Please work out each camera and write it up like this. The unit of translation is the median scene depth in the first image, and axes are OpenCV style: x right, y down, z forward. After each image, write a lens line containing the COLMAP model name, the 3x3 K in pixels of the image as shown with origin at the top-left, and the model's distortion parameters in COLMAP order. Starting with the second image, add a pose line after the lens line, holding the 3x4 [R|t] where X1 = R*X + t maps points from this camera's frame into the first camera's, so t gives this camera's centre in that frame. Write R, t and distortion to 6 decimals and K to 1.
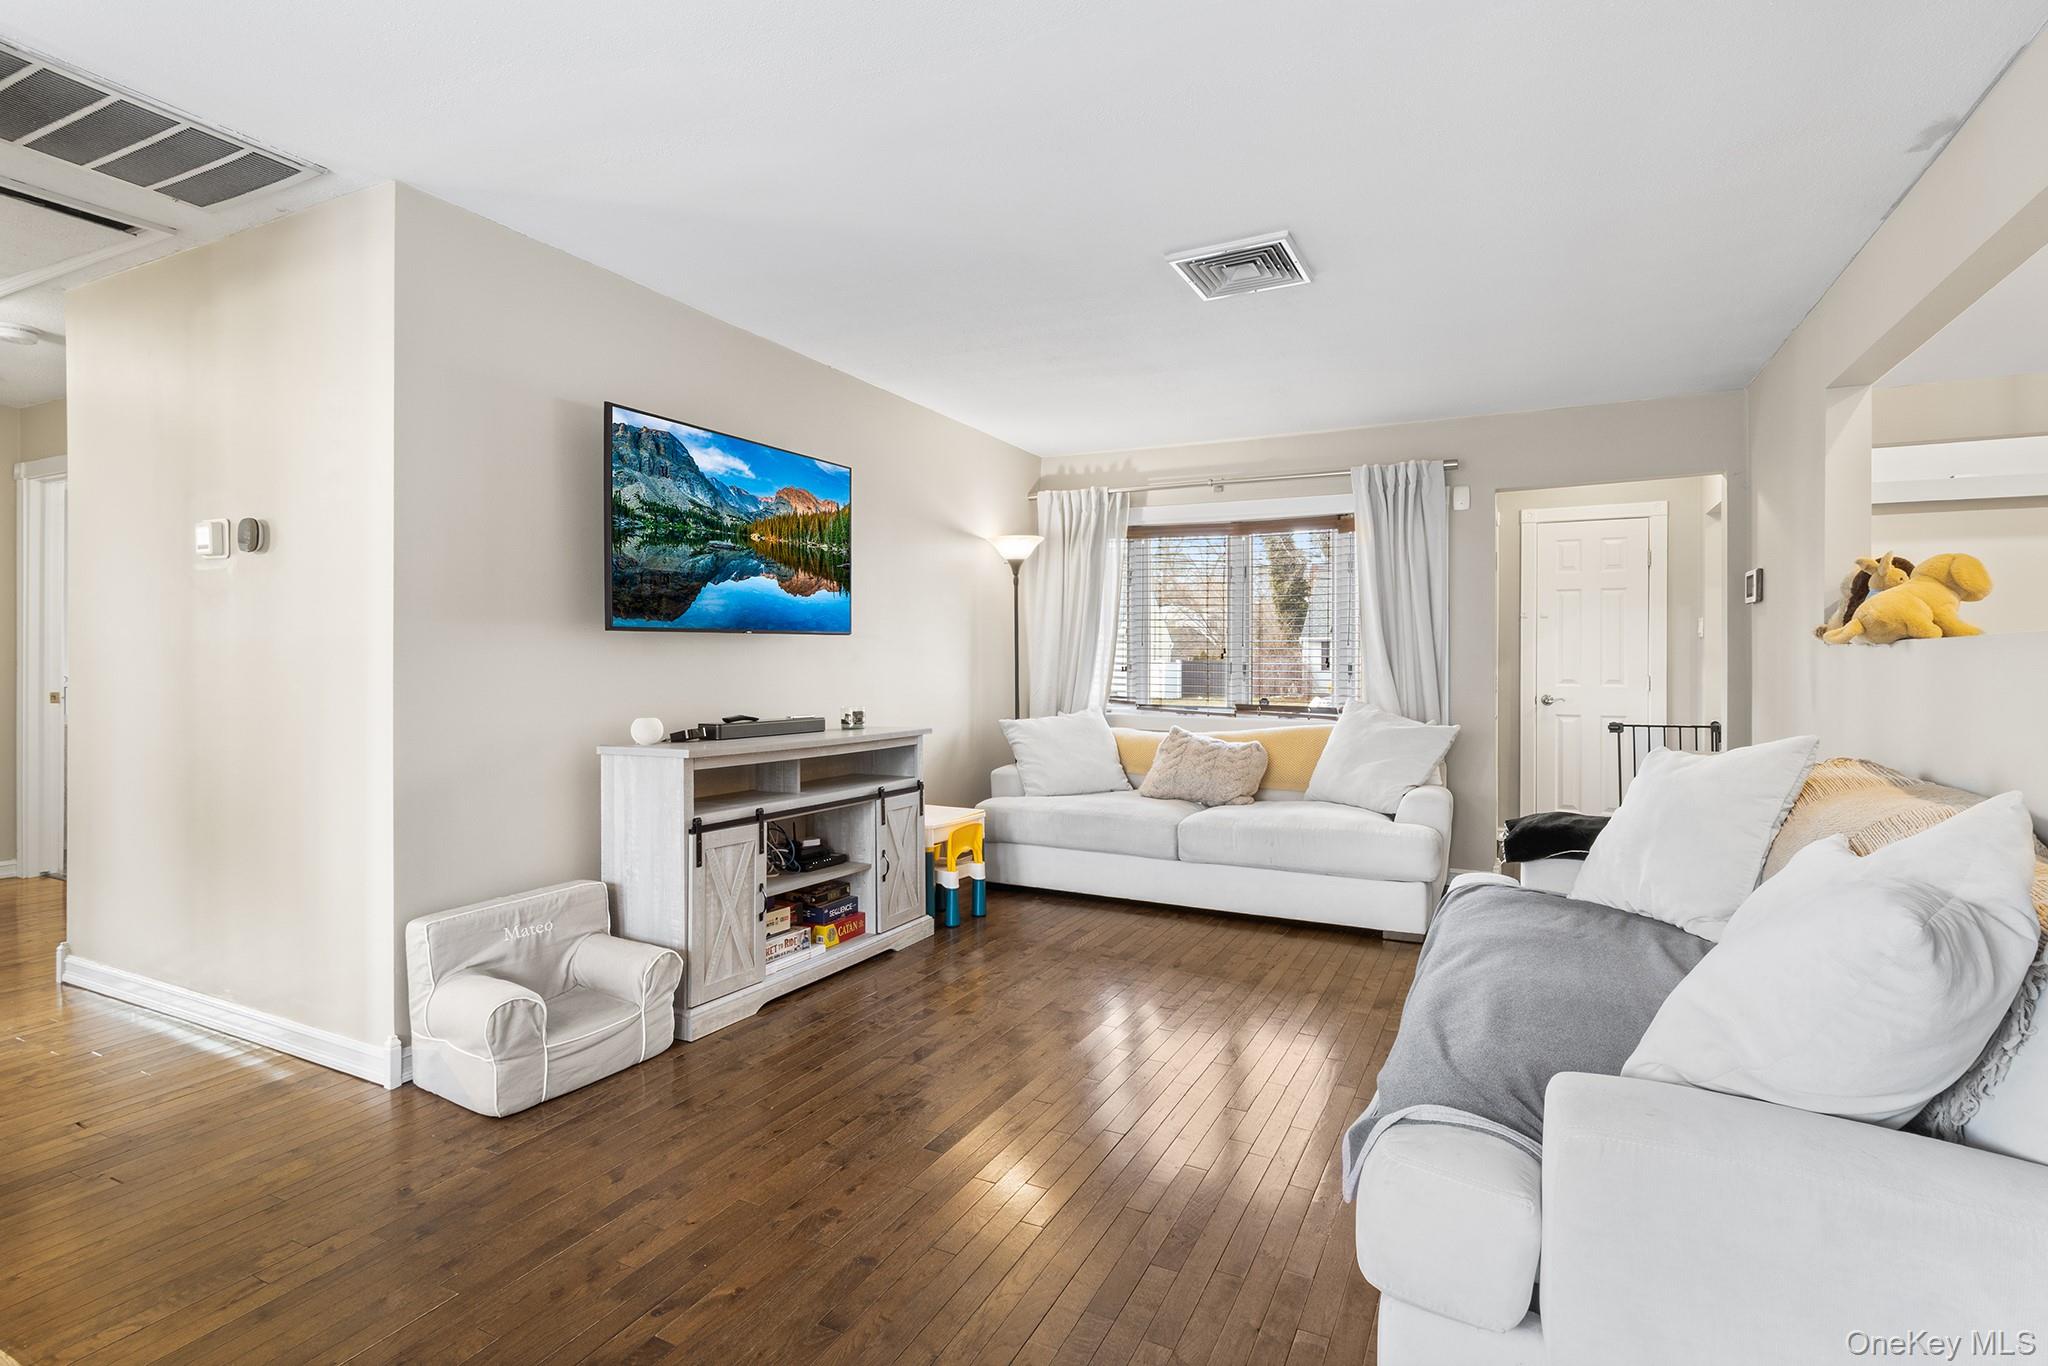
lens RADIAL K [[985.3, 0, 1021.6], [0, 985.3, 676.1], [0, 0, 1]] dist [0.025622, -0.003110]
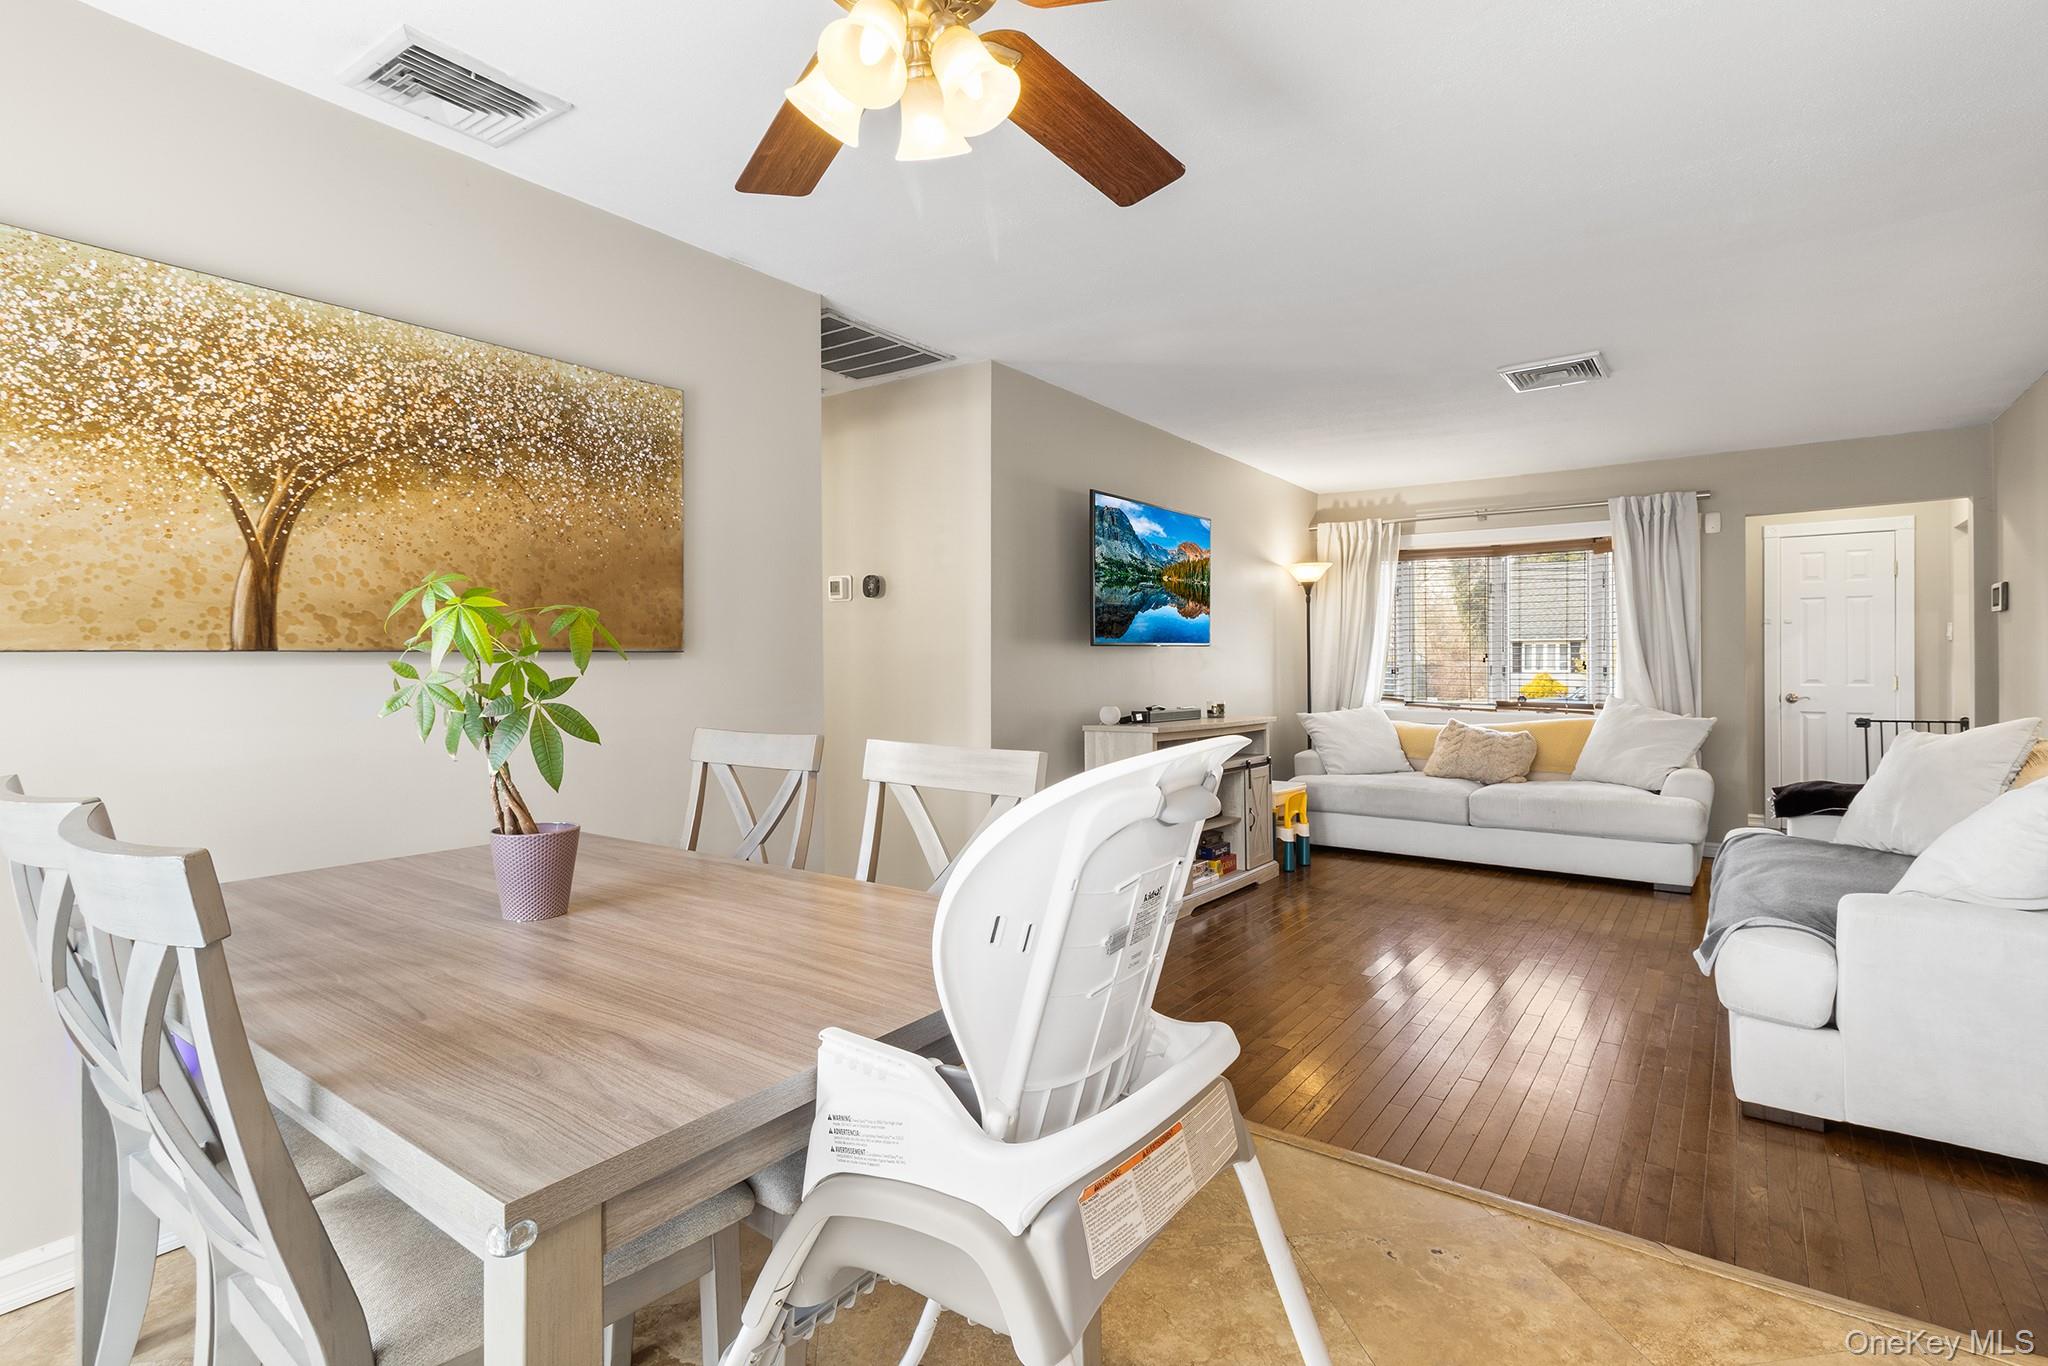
lens RADIAL K [[985.3, 0, 1027.9], [0, 985.3, 678.3], [0, 0, 1]] dist [0.025622, -0.003110]
pose [[0.988855, -0.004187, -0.148824, -0.210850], [0.004003, 0.999991, -0.001535, 0.001344], [0.148829, 0.000922, 0.988863, -0.327104]]
